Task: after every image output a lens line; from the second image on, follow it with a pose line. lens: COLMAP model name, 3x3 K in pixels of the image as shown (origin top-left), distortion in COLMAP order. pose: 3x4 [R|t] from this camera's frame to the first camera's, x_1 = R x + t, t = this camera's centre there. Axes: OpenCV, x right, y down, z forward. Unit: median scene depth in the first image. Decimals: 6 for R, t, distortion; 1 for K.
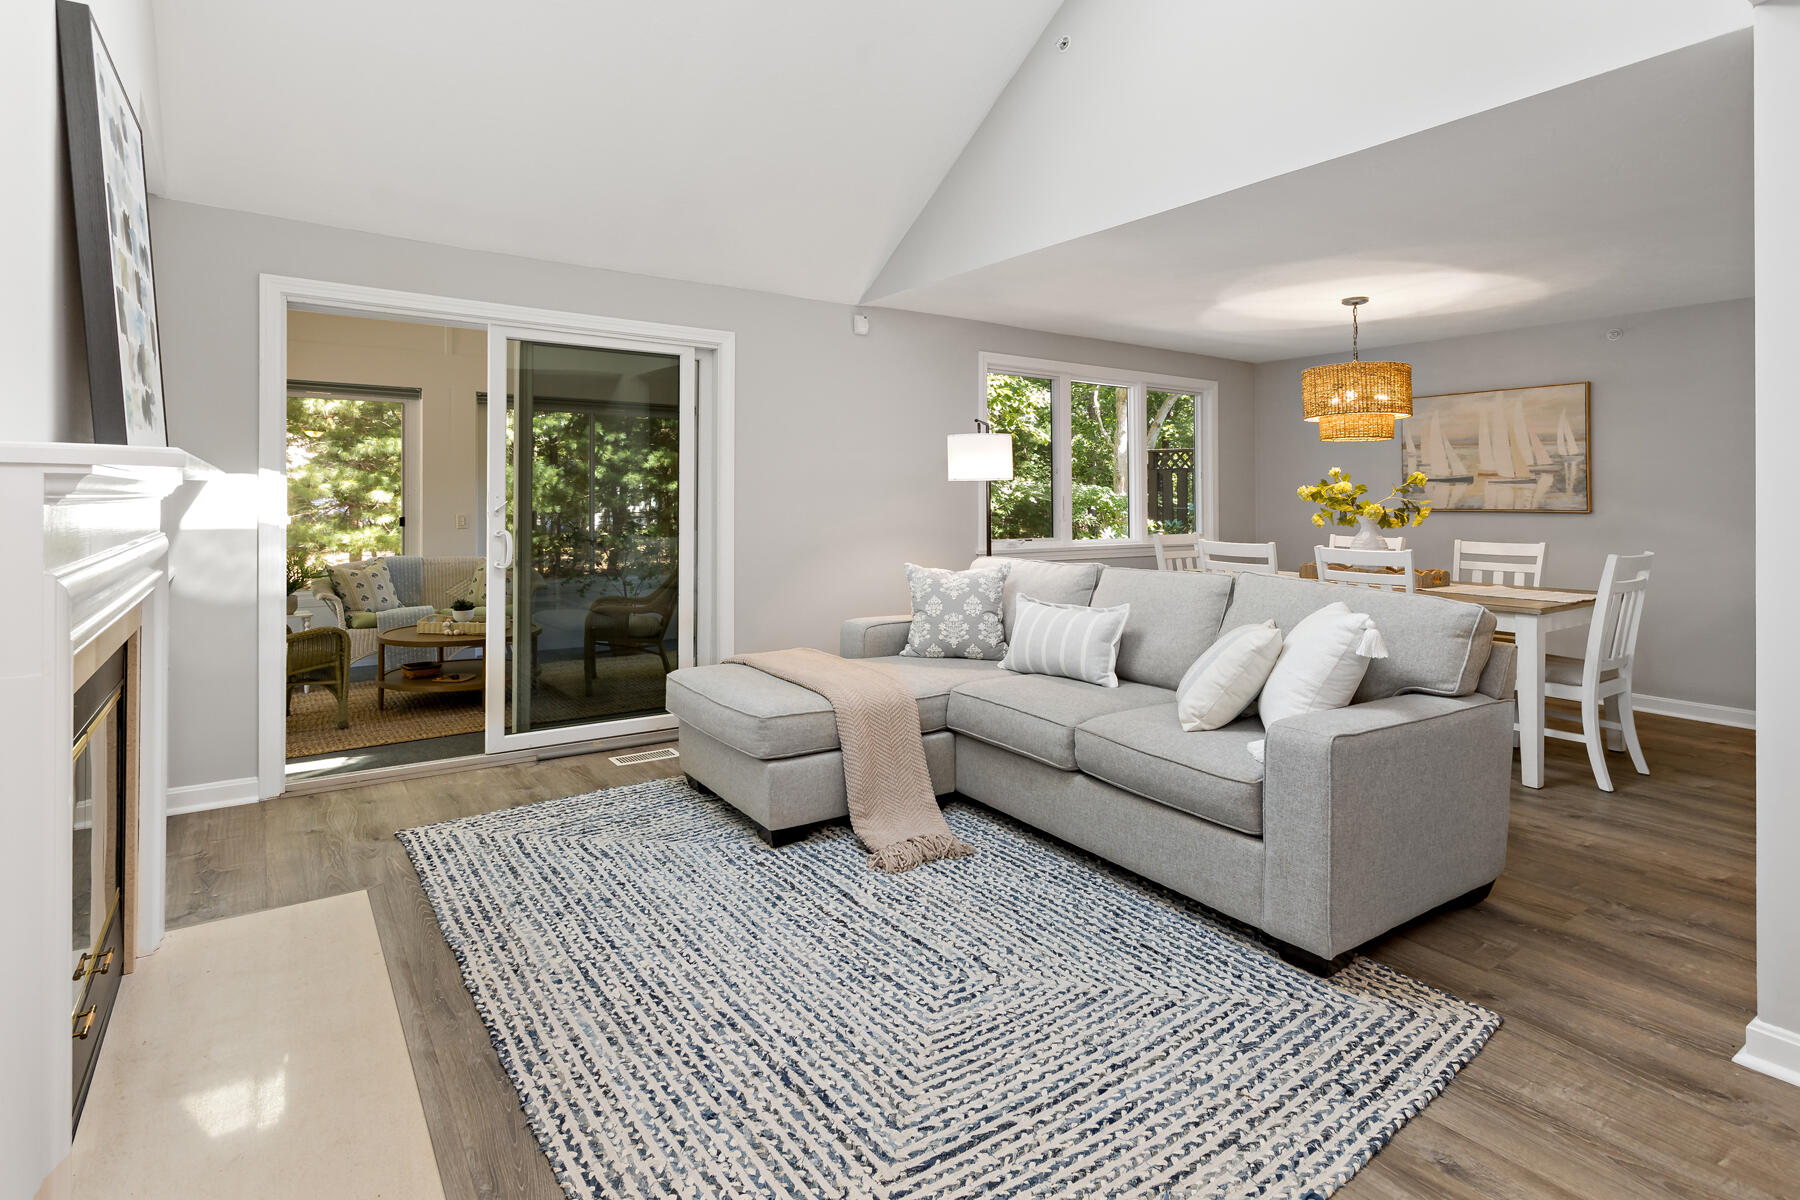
lens RADIAL K [[917.0, 0, 902.9], [0, 917.0, 489.7], [0, 0, 1]] dist [-0.001841, -0.000532]
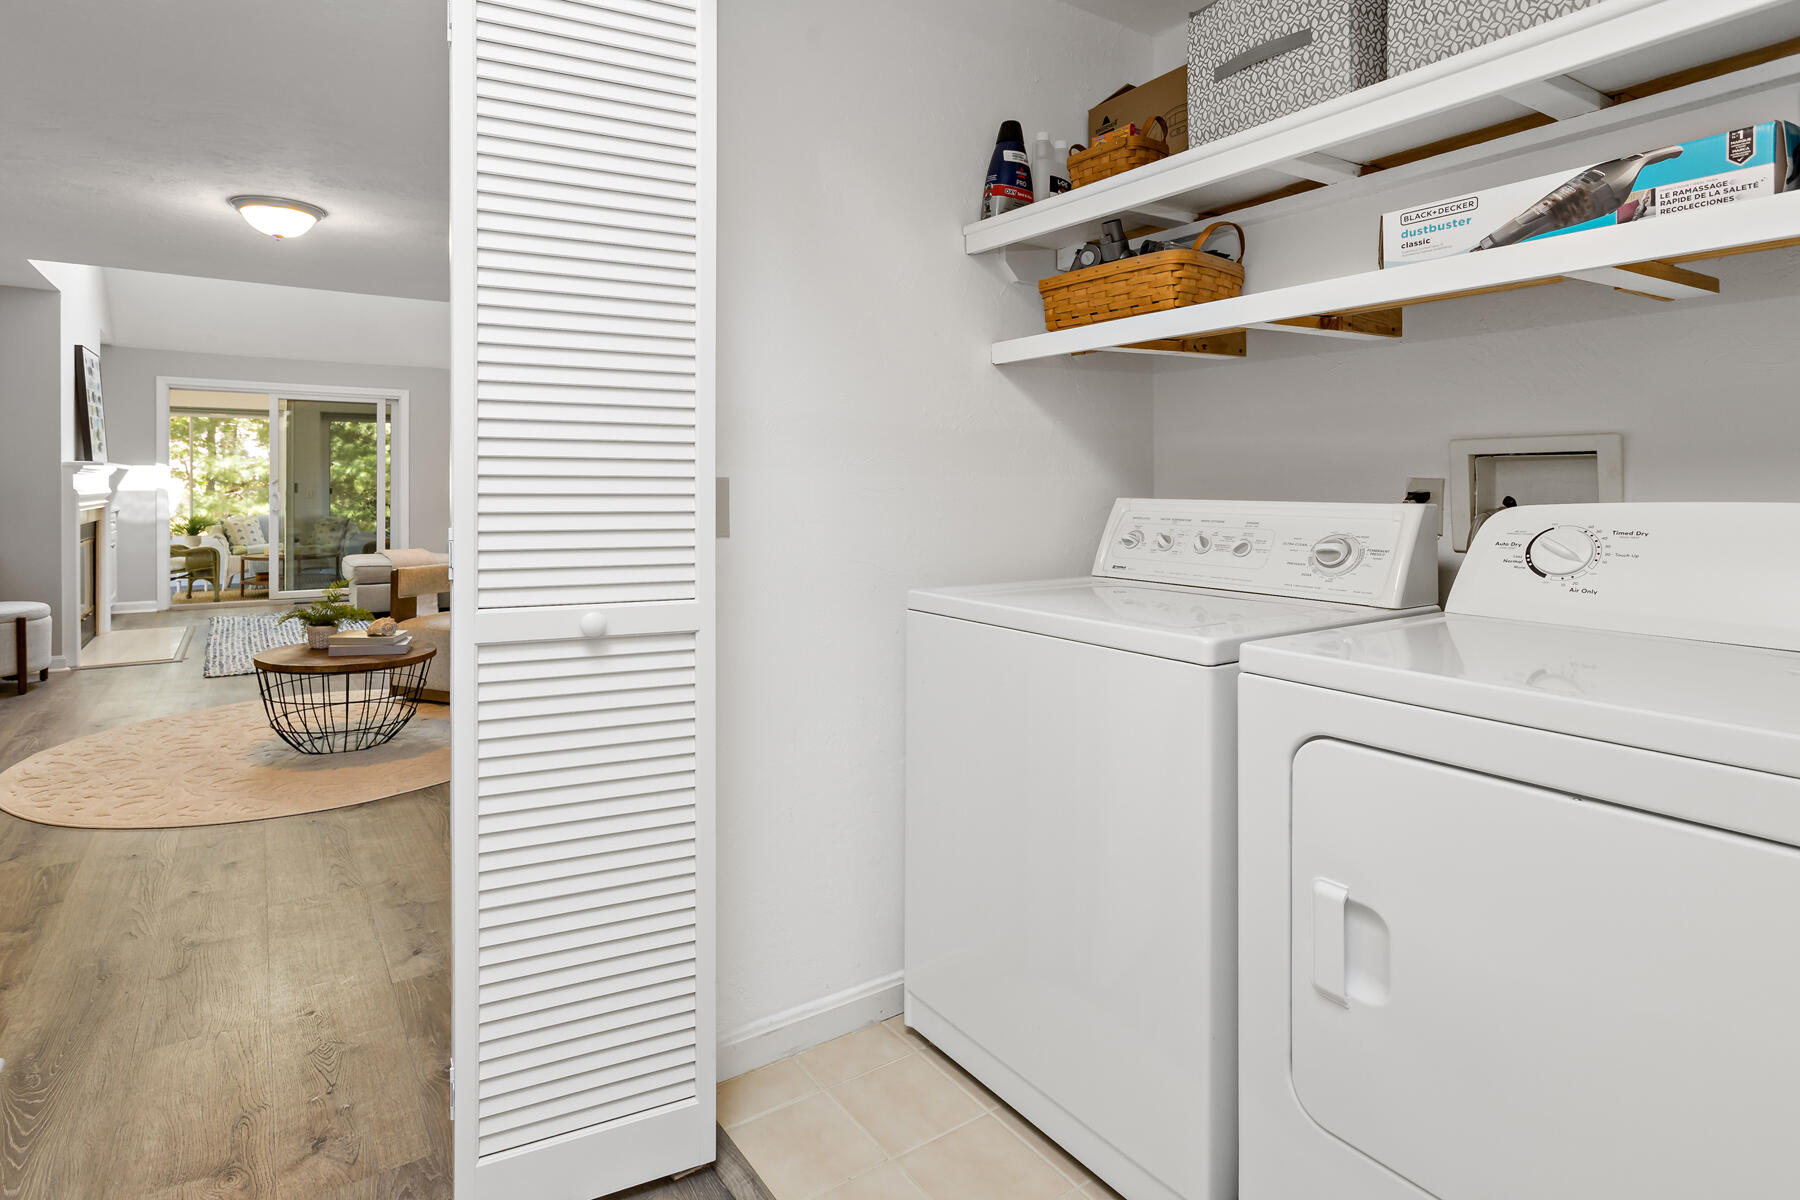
lens RADIAL K [[917.0, 0, 902.9], [0, 917.0, 489.7], [0, 0, 1]] dist [-0.001841, -0.000532]
pose [[0.999605, -0.010376, 0.026112, 0.889737], [0.009906, 0.999787, 0.018080, 0.015464], [-0.026294, -0.017814, 0.999496, -1.066632]]
